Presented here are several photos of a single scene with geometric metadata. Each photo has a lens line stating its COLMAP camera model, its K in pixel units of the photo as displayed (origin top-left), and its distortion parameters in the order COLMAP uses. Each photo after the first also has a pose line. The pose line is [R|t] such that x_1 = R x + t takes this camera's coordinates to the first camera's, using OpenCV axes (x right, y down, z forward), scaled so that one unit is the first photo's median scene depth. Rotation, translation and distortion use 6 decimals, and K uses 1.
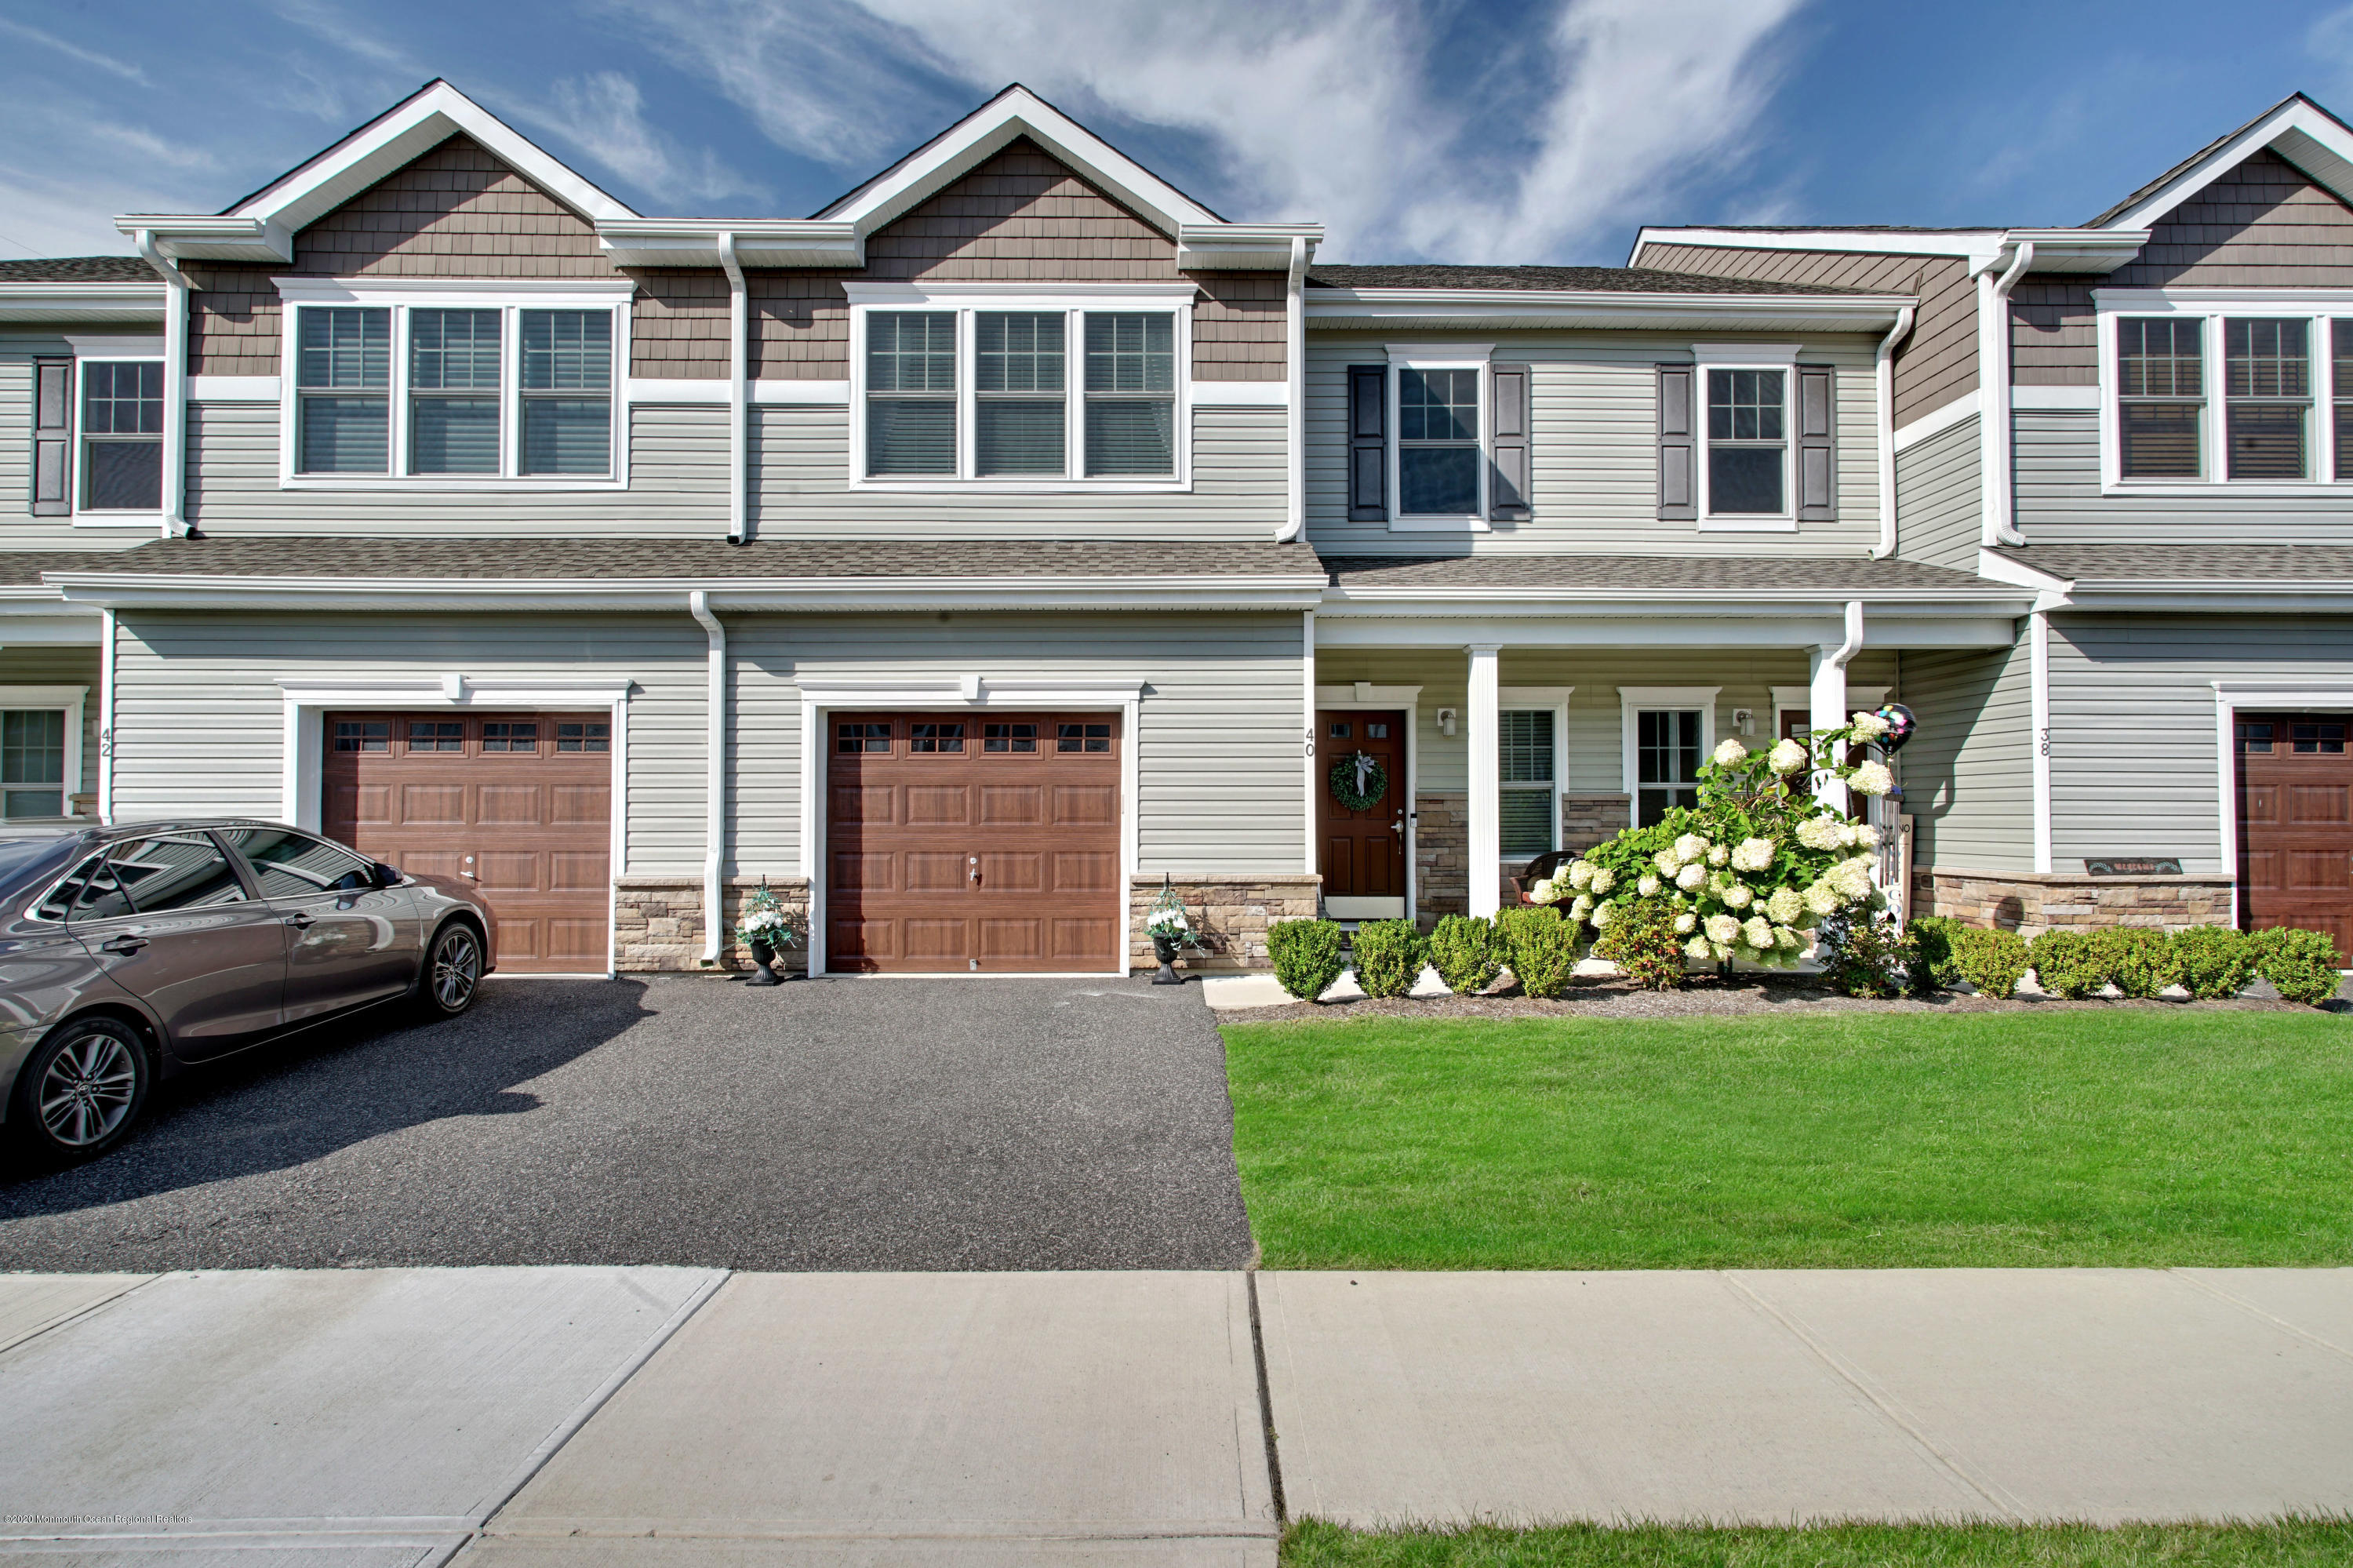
lens RADIAL K [[1191.4, 0, 1189.7], [0, 1191.4, 792.7], [0, 0, 1]] dist [-0.000714, 0.002022]
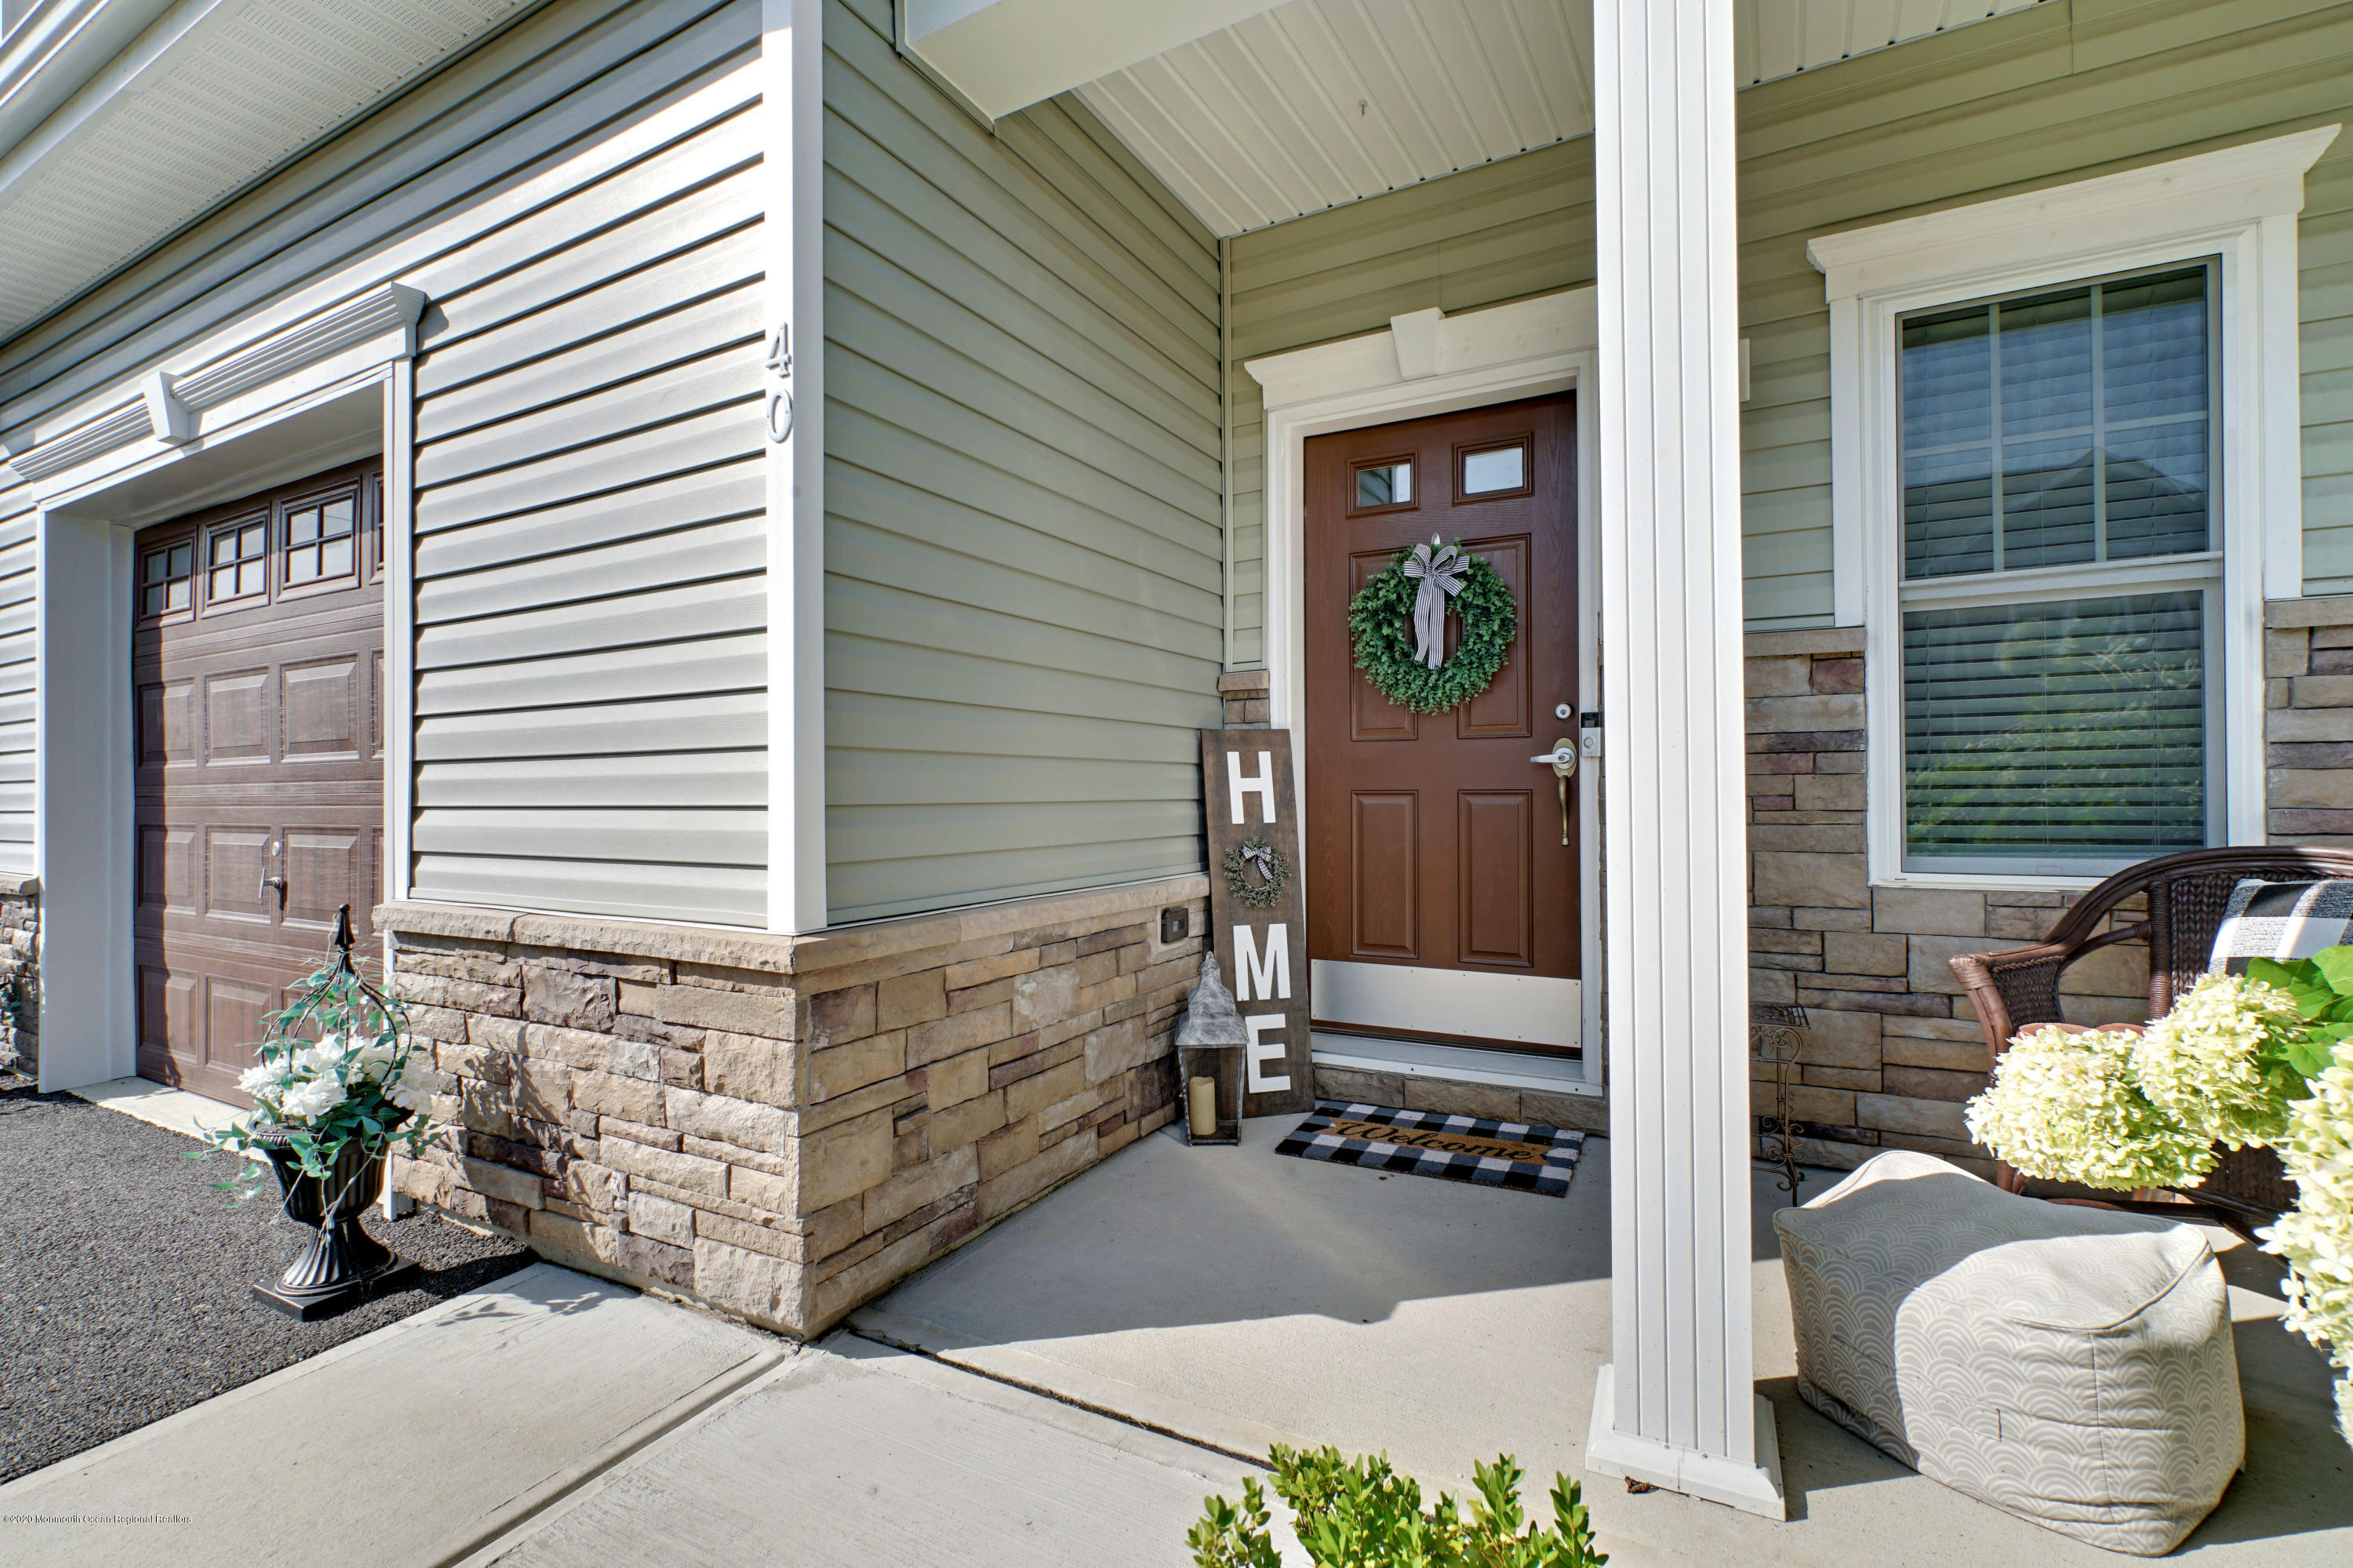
lens RADIAL K [[1069.6, 0, 1174.6], [0, 1069.6, 784.9], [0, 0, 1]] dist [-0.002786, 0.002365]
pose [[0.867730, -0.008703, -0.496960, 0.264700], [0.016617, 0.999796, 0.011505, 0.035502], [0.496758, -0.018241, 0.867697, 0.813113]]
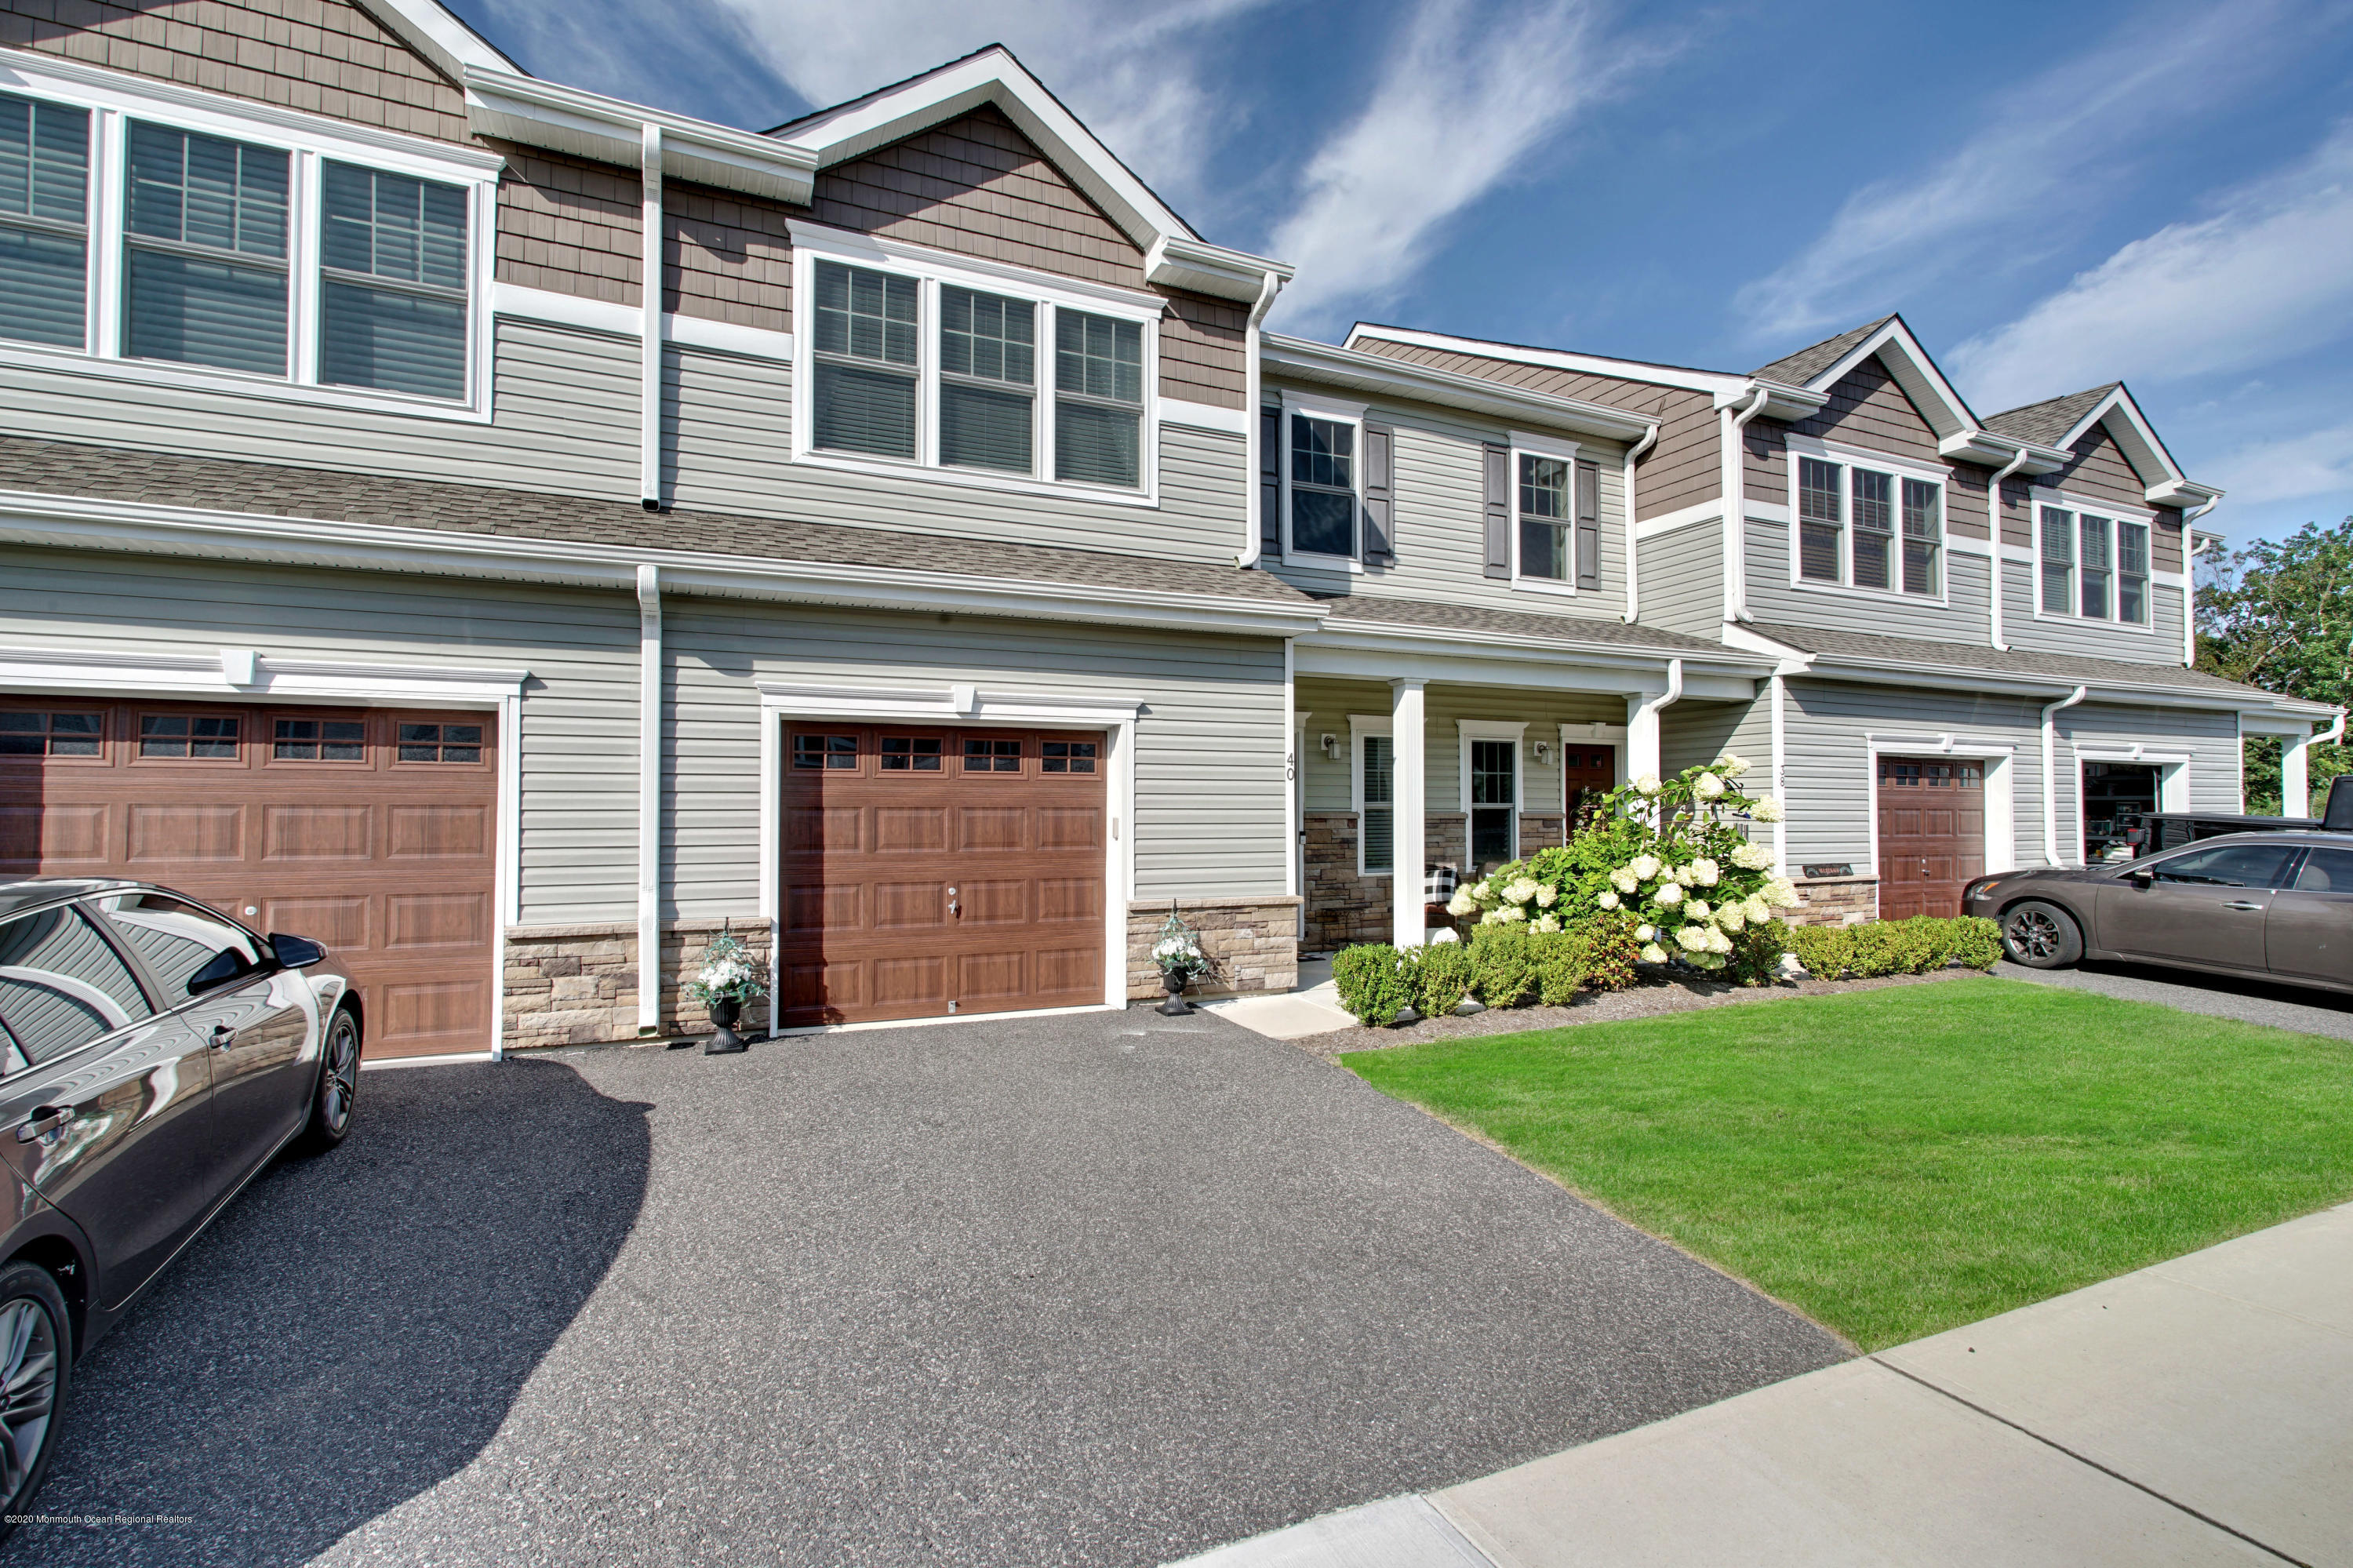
lens RADIAL K [[1069.6, 0, 1186.5], [0, 1069.6, 790.7], [0, 0, 1]] dist [-0.002786, 0.002365]
pose [[0.918415, 0.008511, 0.395526, -0.329756], [-0.007625, 0.999964, -0.003810, -0.016567], [-0.395544, 0.000483, 0.918447, 0.182411]]
